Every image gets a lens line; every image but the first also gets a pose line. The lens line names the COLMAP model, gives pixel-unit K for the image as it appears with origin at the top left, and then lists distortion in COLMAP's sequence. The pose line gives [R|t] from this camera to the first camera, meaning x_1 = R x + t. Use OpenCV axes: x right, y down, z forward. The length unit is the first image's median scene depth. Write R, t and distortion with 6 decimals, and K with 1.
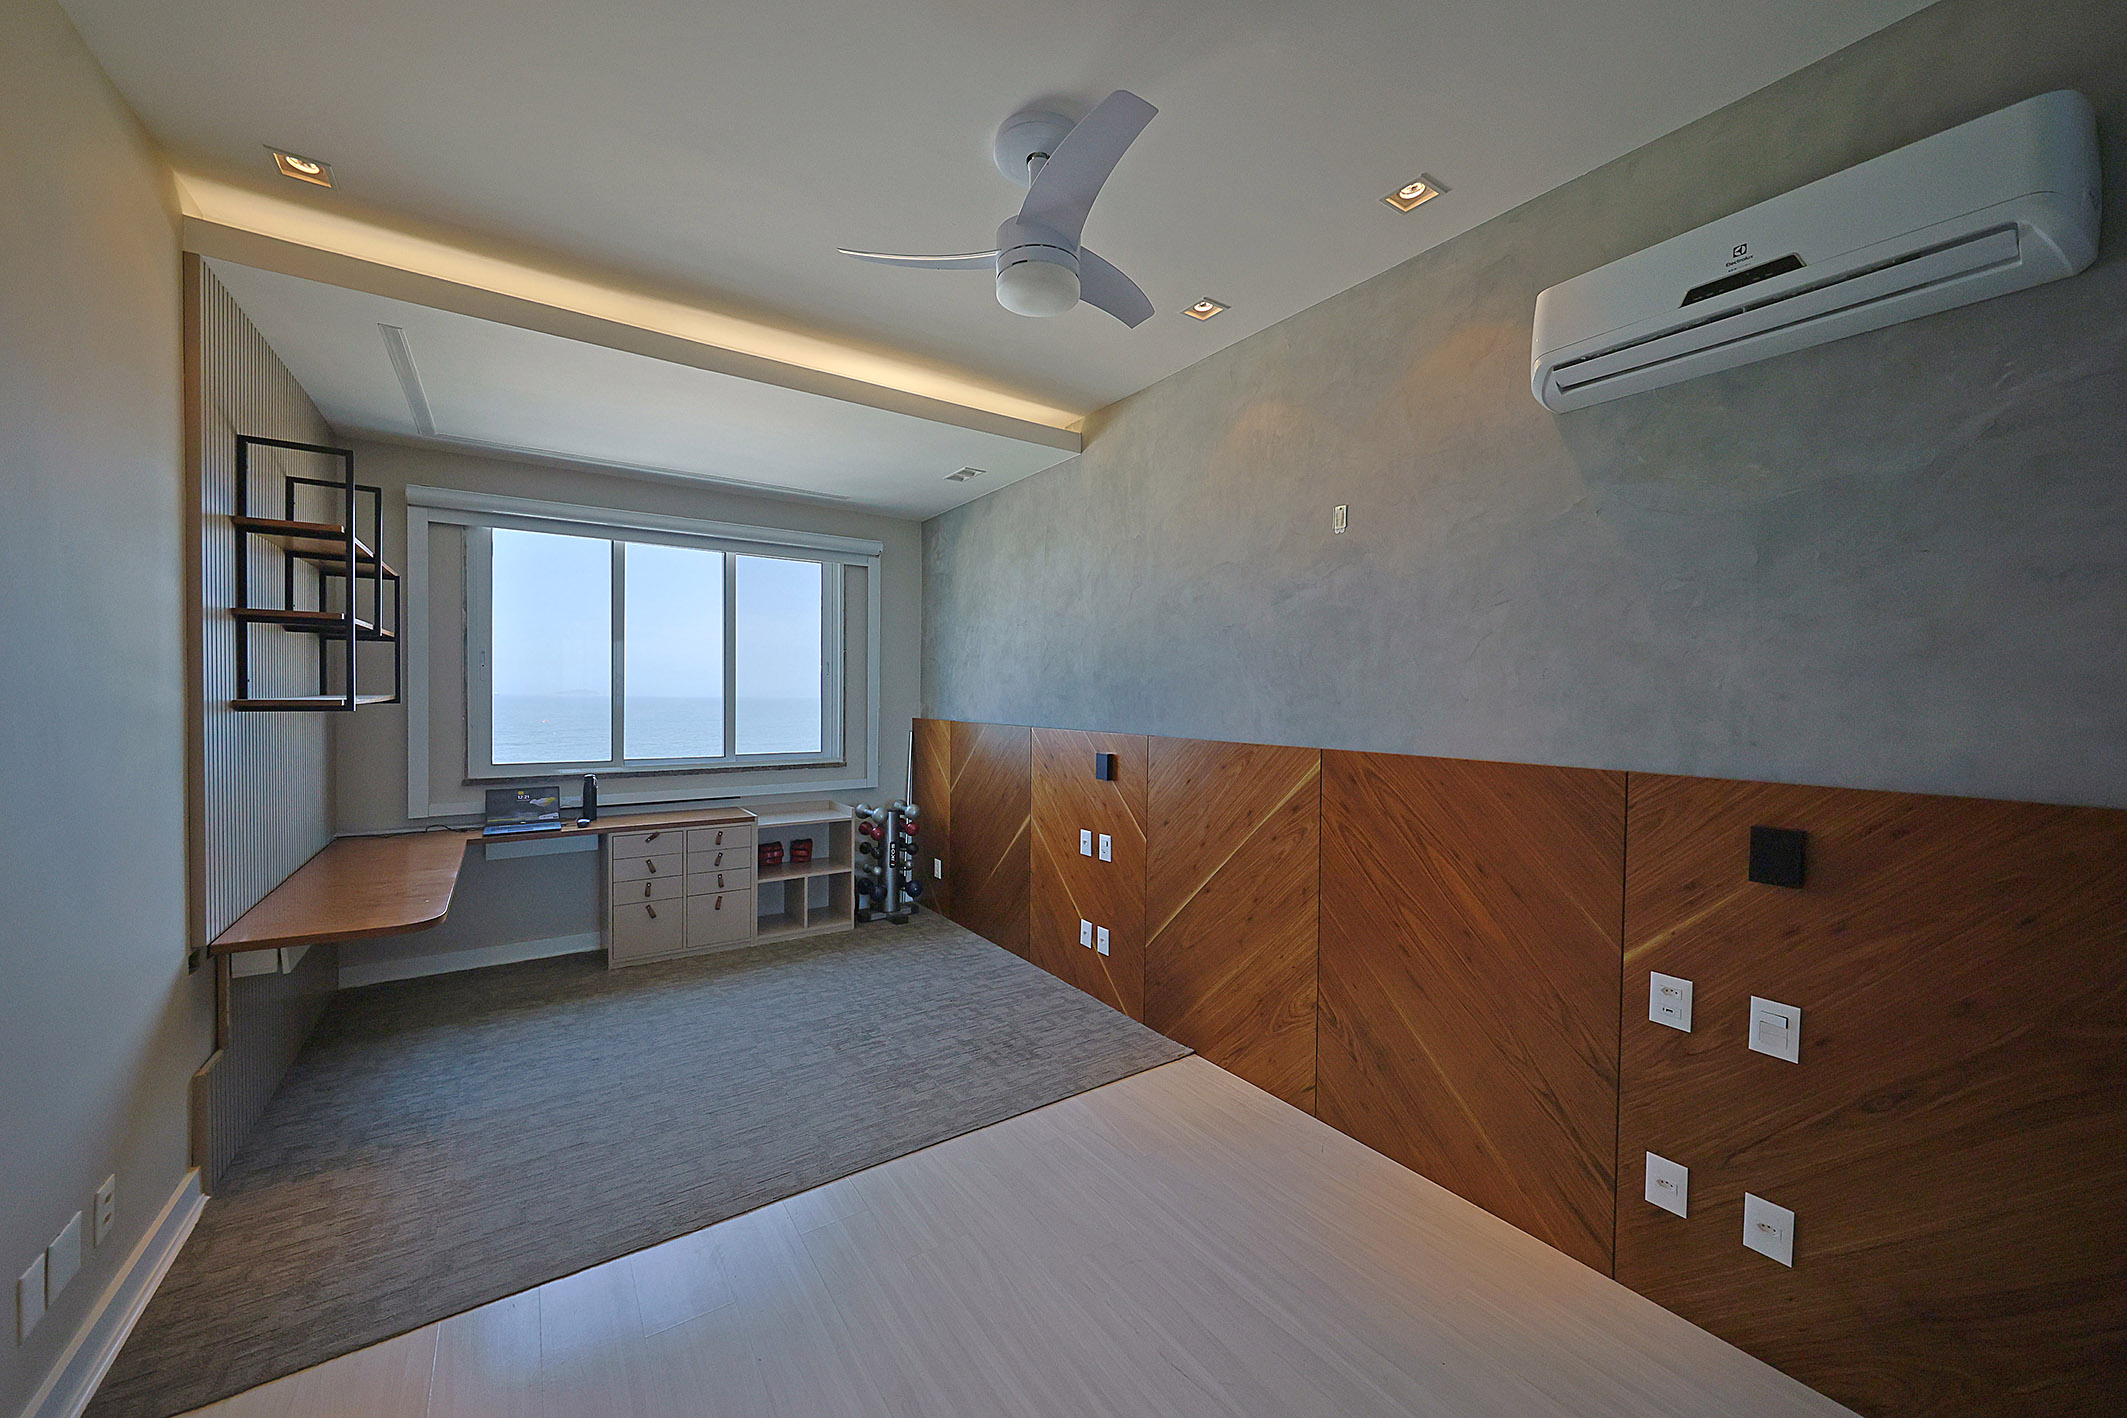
lens RADIAL K [[769.0, 0, 1063.5], [0, 769.0, 709.0], [0, 0, 1]] dist [0.000321, 0.000065]
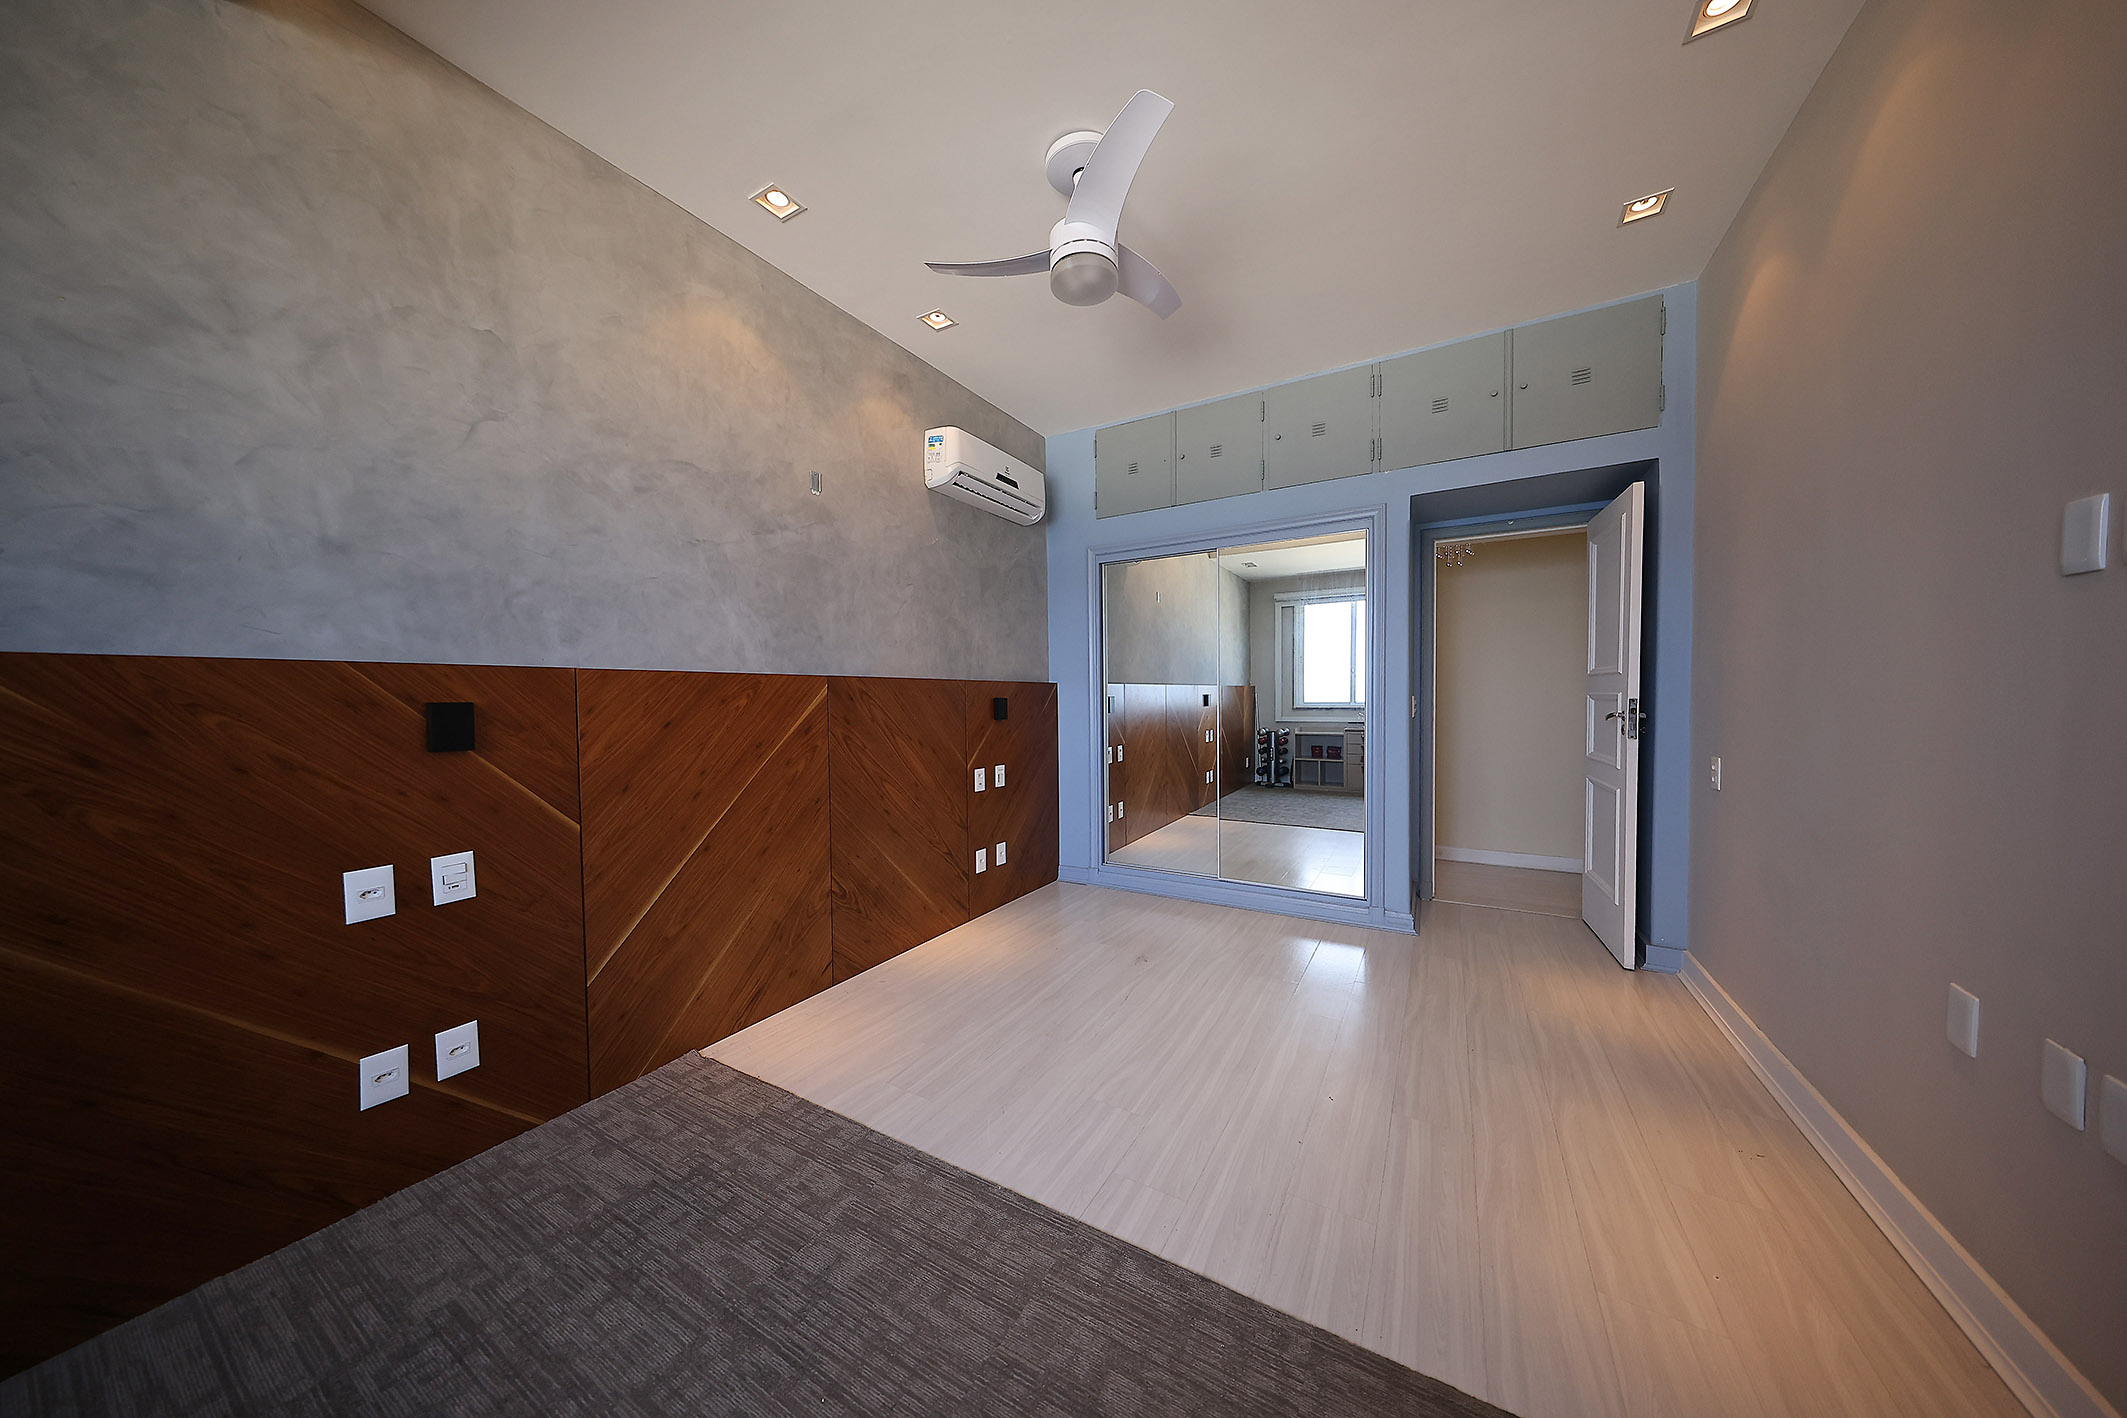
lens RADIAL K [[641.4, 0, 1063.5], [0, 641.4, 709.0], [0, 0, 1]] dist [-0.000500, -0.000002]
pose [[-0.407821, -0.028440, 0.912619, -0.609195], [0.017800, 0.999077, 0.039089, 0.060661], [-0.912888, 0.032186, -0.406939, 0.910721]]
